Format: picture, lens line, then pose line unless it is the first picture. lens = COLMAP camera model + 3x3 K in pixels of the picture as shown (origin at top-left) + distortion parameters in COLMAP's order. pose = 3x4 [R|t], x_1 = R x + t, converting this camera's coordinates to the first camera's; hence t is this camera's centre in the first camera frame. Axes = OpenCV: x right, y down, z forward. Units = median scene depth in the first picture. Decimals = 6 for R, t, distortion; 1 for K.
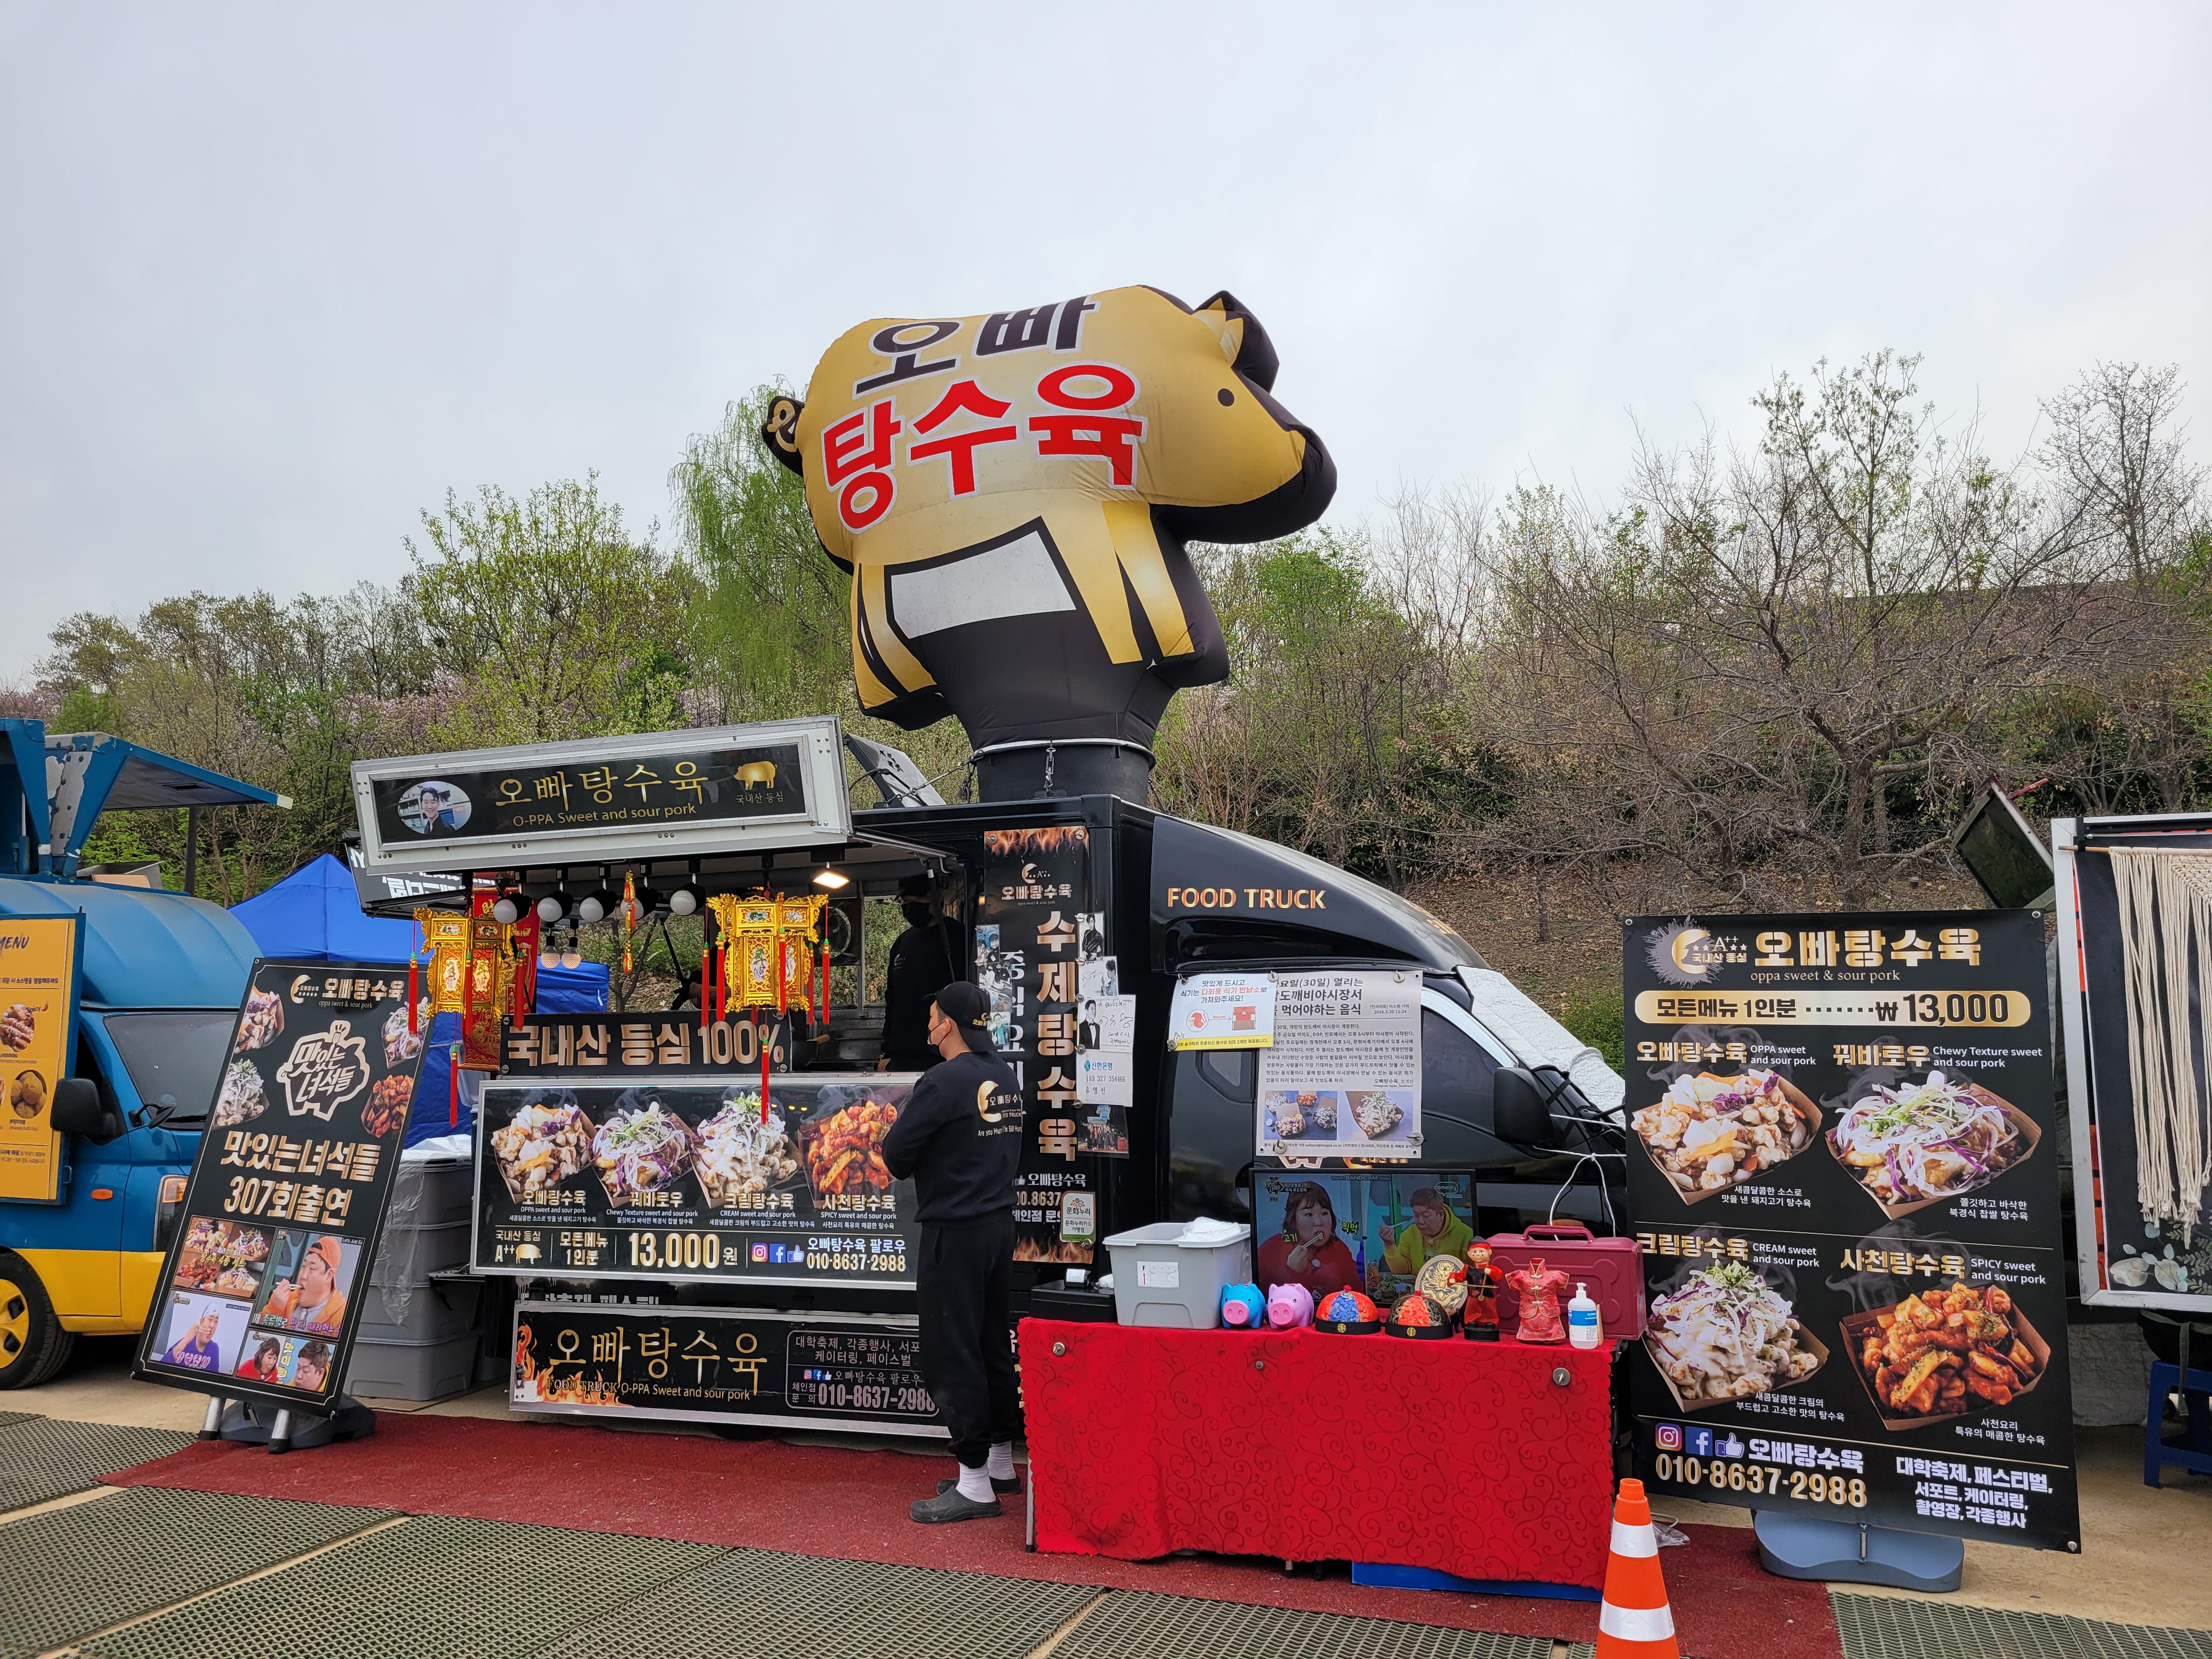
lens RADIAL K [[1676.7, 0, 1124.7], [0, 1676.7, 831.7], [0, 0, 1]] dist [0.031334, -0.003042]
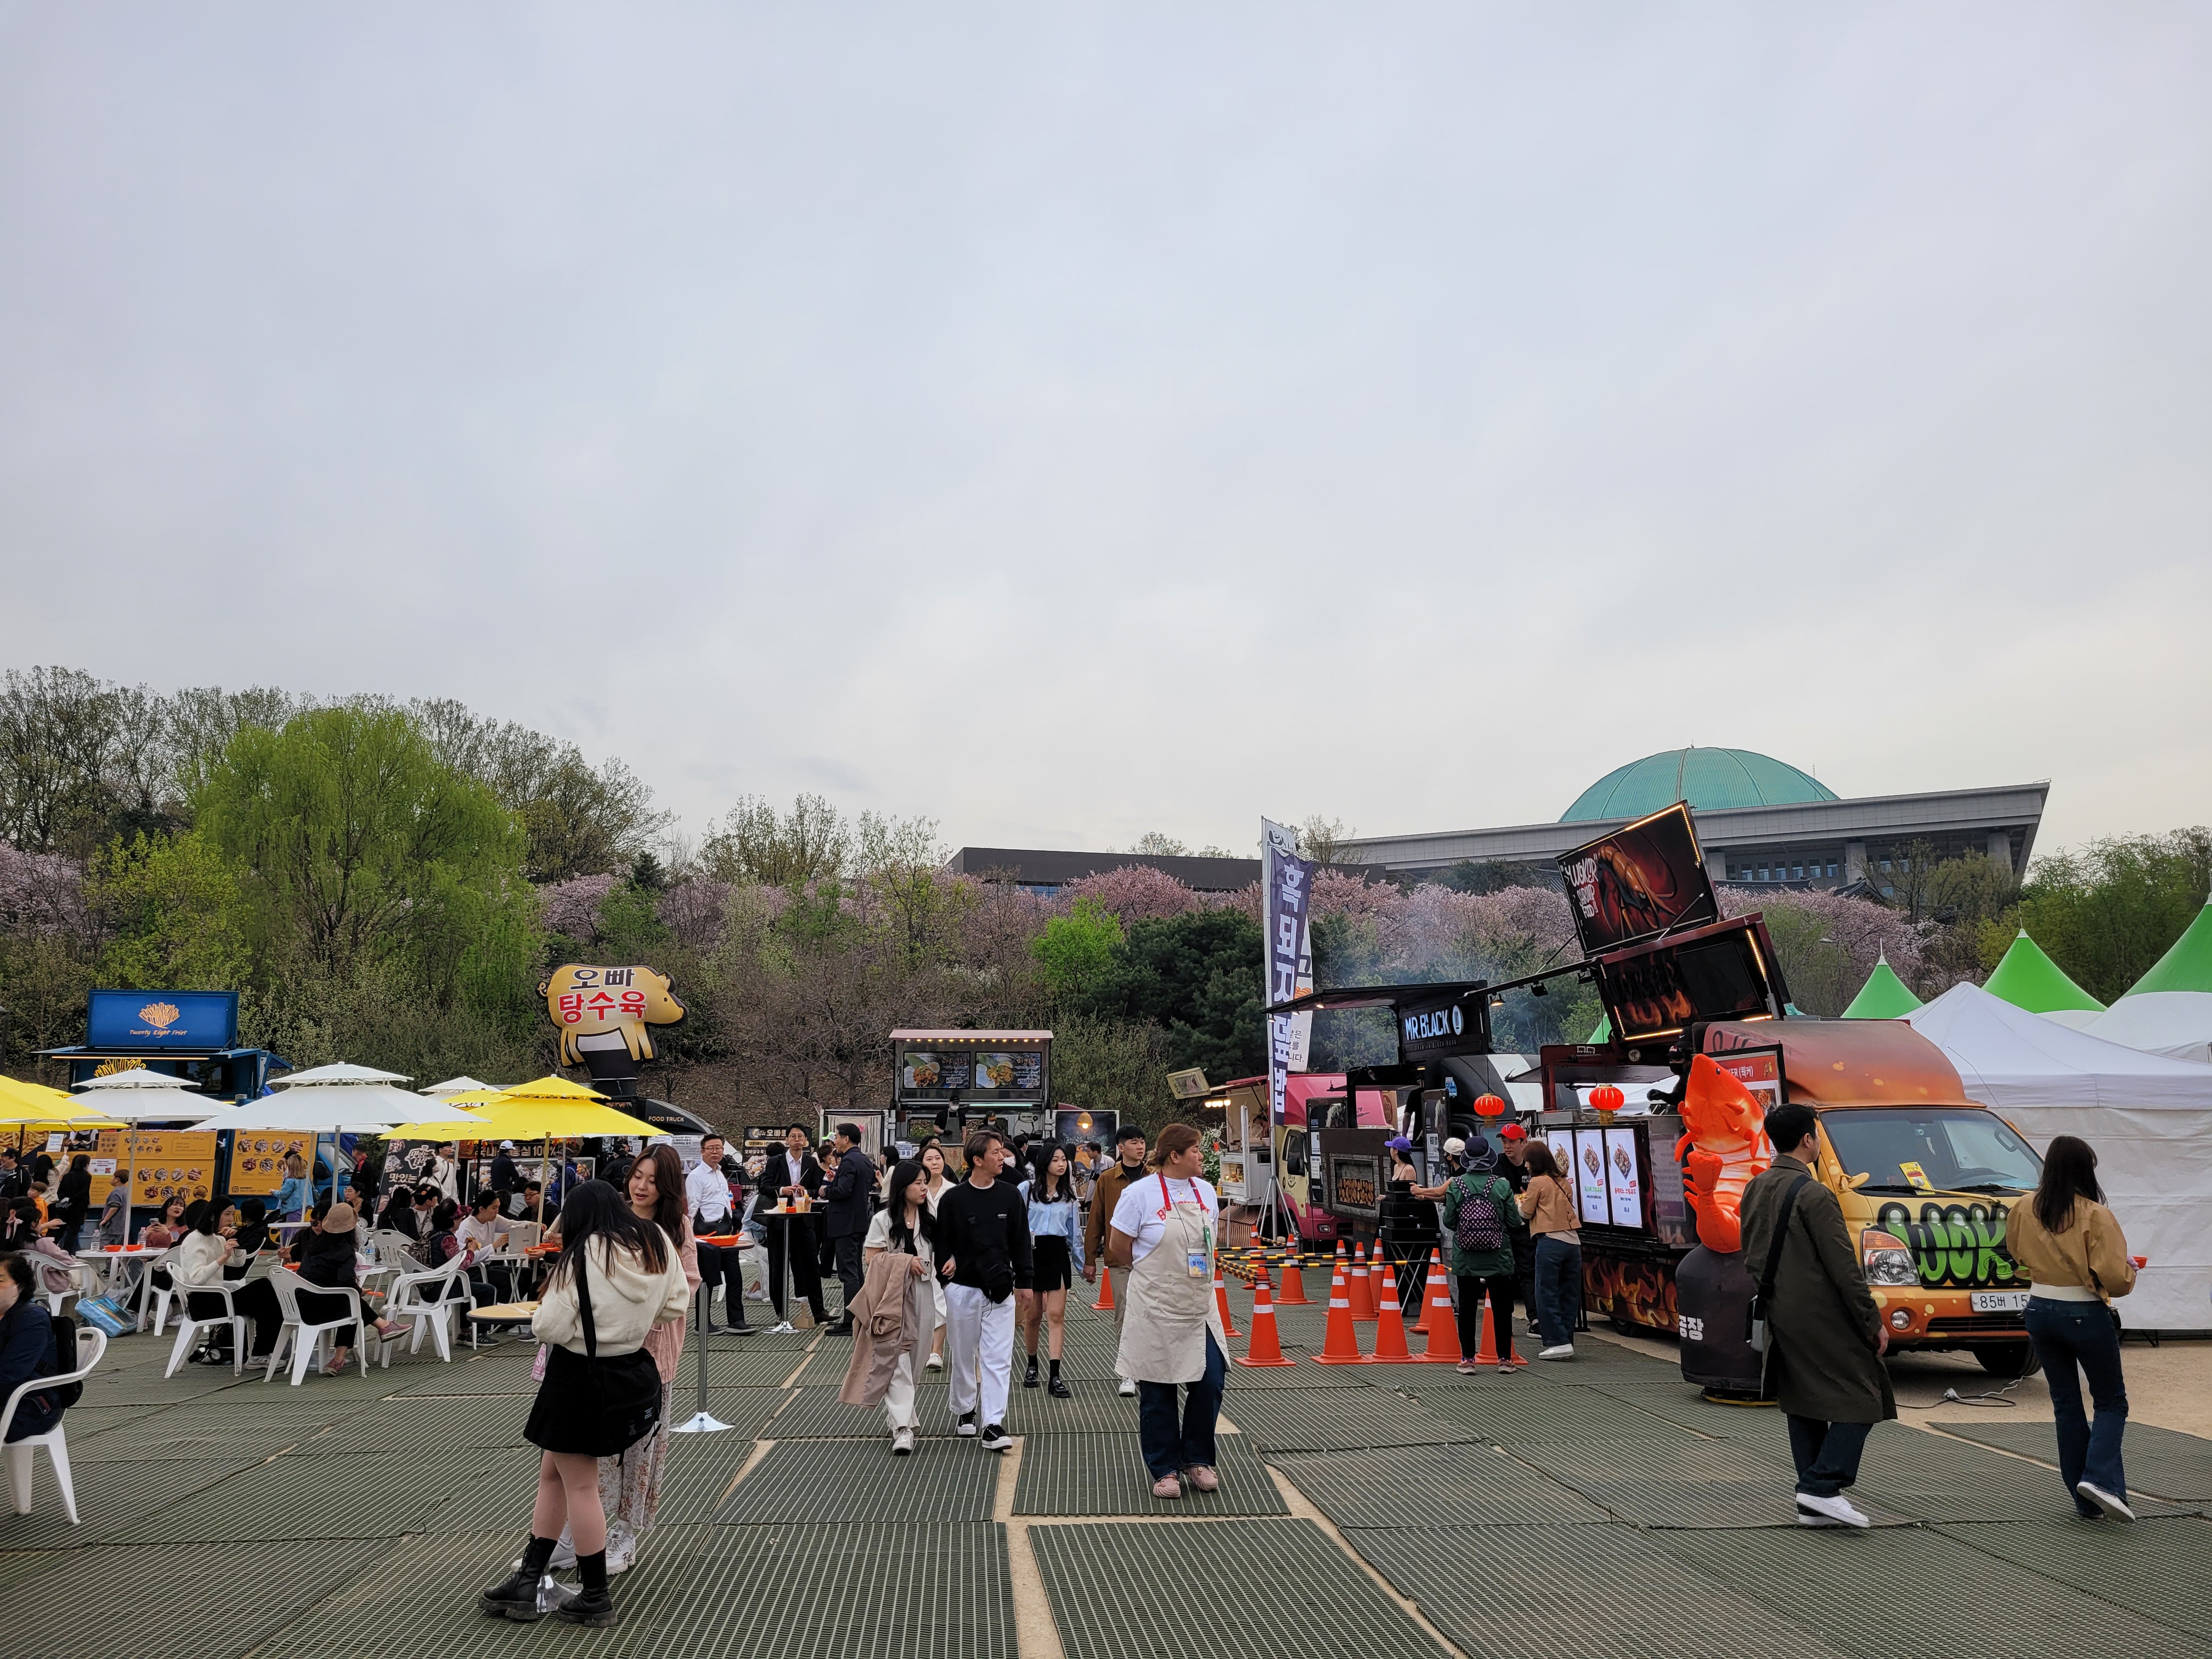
lens RADIAL K [[1676.7, 0, 1110.9], [0, 1676.7, 847.0], [0, 0, 1]] dist [0.031334, -0.003042]
pose [[0.898792, 0.081304, 0.430769, -0.803088], [-0.053453, 0.995644, -0.076391, -0.379754], [-0.435103, 0.045633, 0.899223, -3.394523]]
